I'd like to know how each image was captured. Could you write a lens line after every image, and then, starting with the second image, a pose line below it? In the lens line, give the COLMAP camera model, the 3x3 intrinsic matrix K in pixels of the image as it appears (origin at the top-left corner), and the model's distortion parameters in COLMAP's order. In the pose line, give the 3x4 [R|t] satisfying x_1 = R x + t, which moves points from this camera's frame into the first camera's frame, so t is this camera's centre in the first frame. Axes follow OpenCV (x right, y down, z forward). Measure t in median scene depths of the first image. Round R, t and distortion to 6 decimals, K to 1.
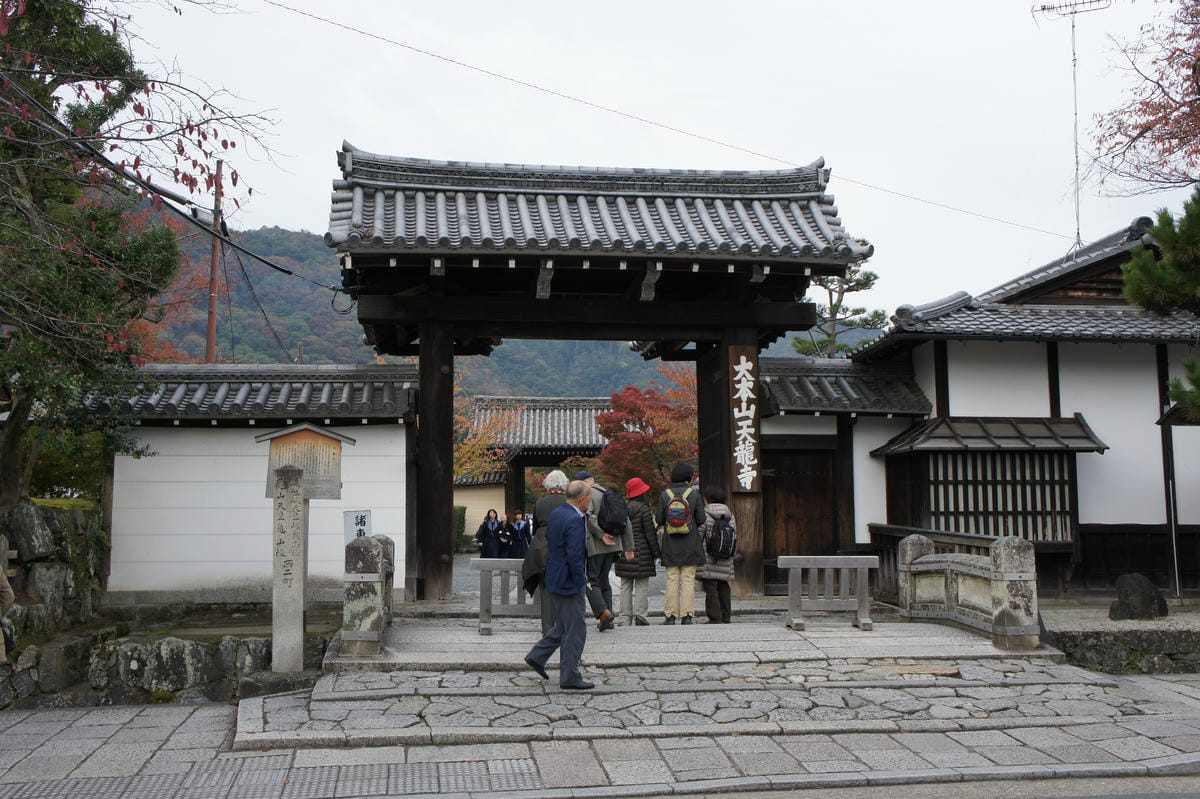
lens RADIAL K [[1251.8, 0, 600.0], [0, 1251.8, 399.5], [0, 0, 1]] dist [0.000880, -0.000113]
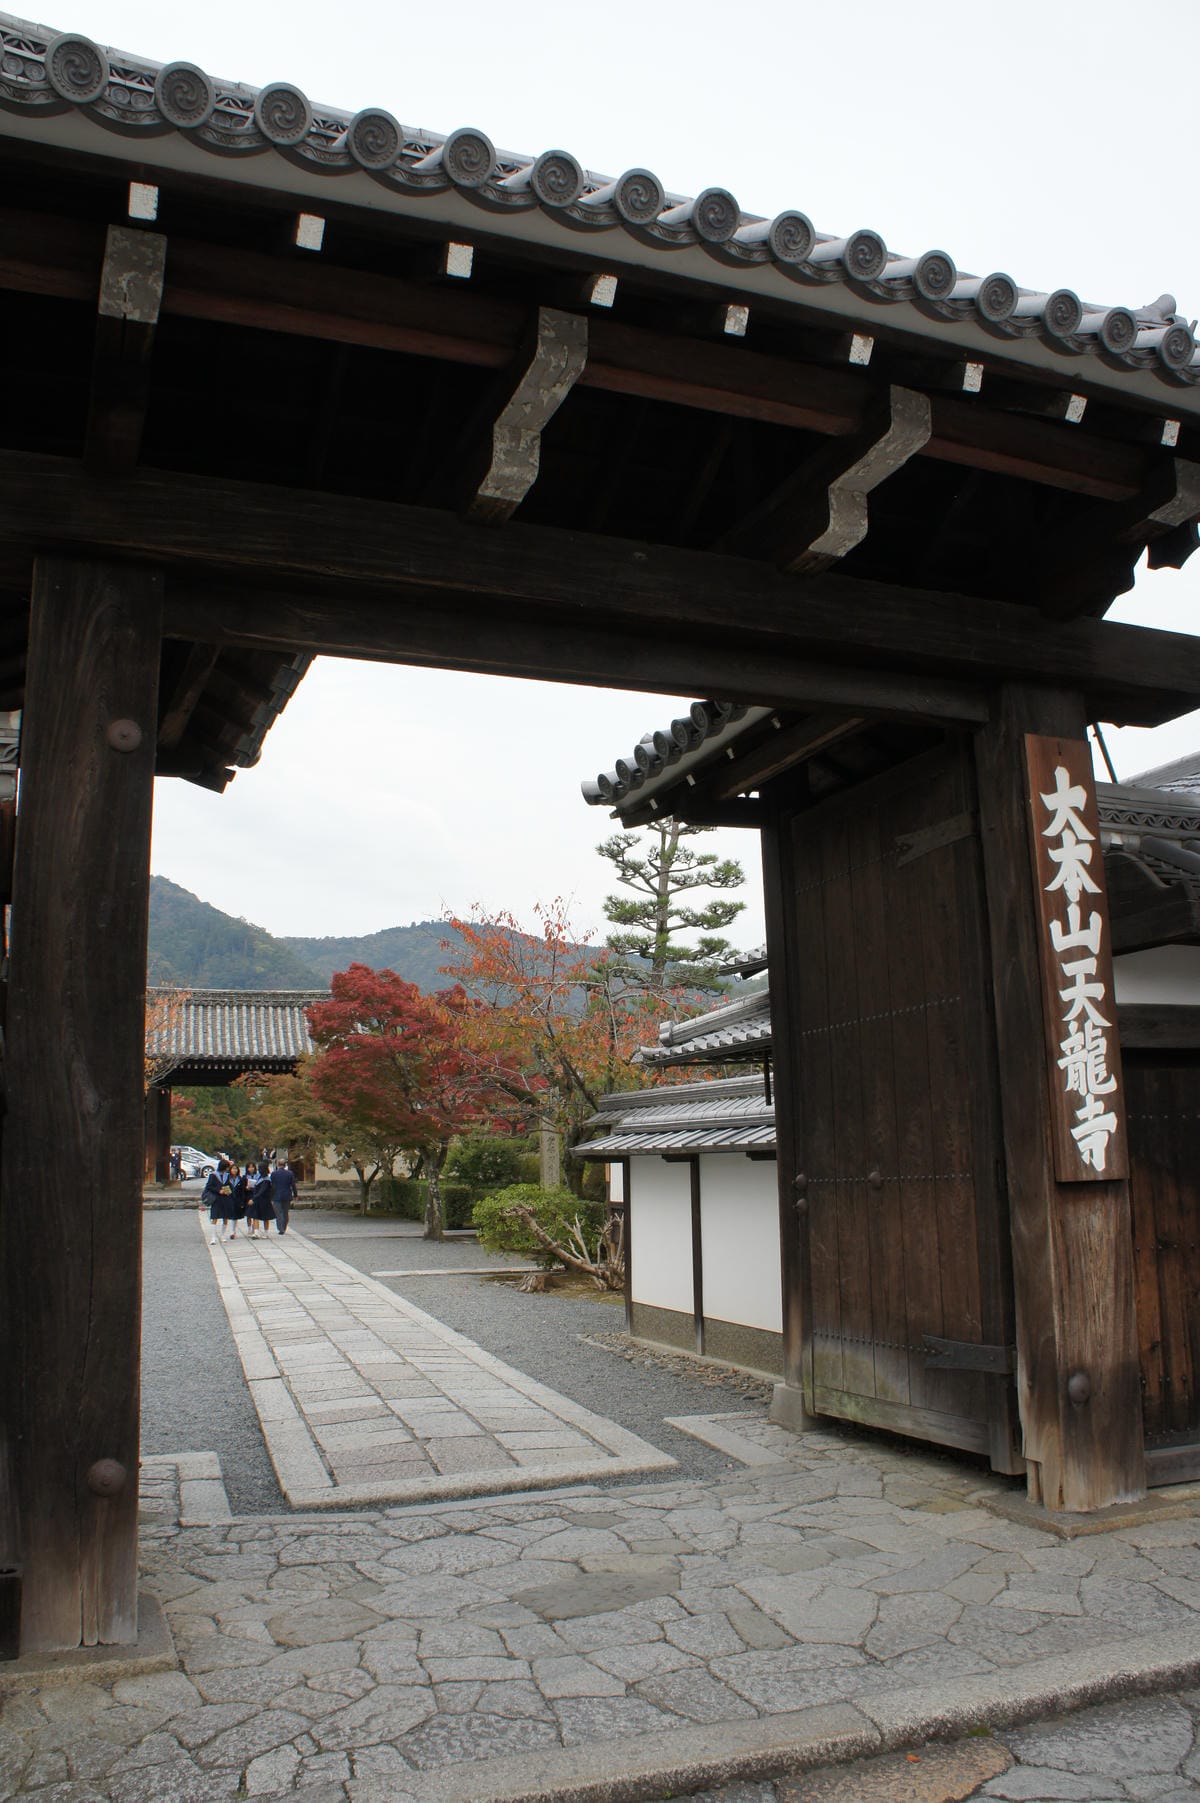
lens RADIAL K [[1387.2, 0, 600.0], [0, 1387.2, 901.5], [0, 0, 1]] dist [-0.120828, 0.000546]
pose [[0.966457, 0.033330, 0.254657, -0.096490], [-0.013223, 0.996686, -0.080264, 0.031823], [-0.256488, 0.074204, 0.963695, 0.683804]]
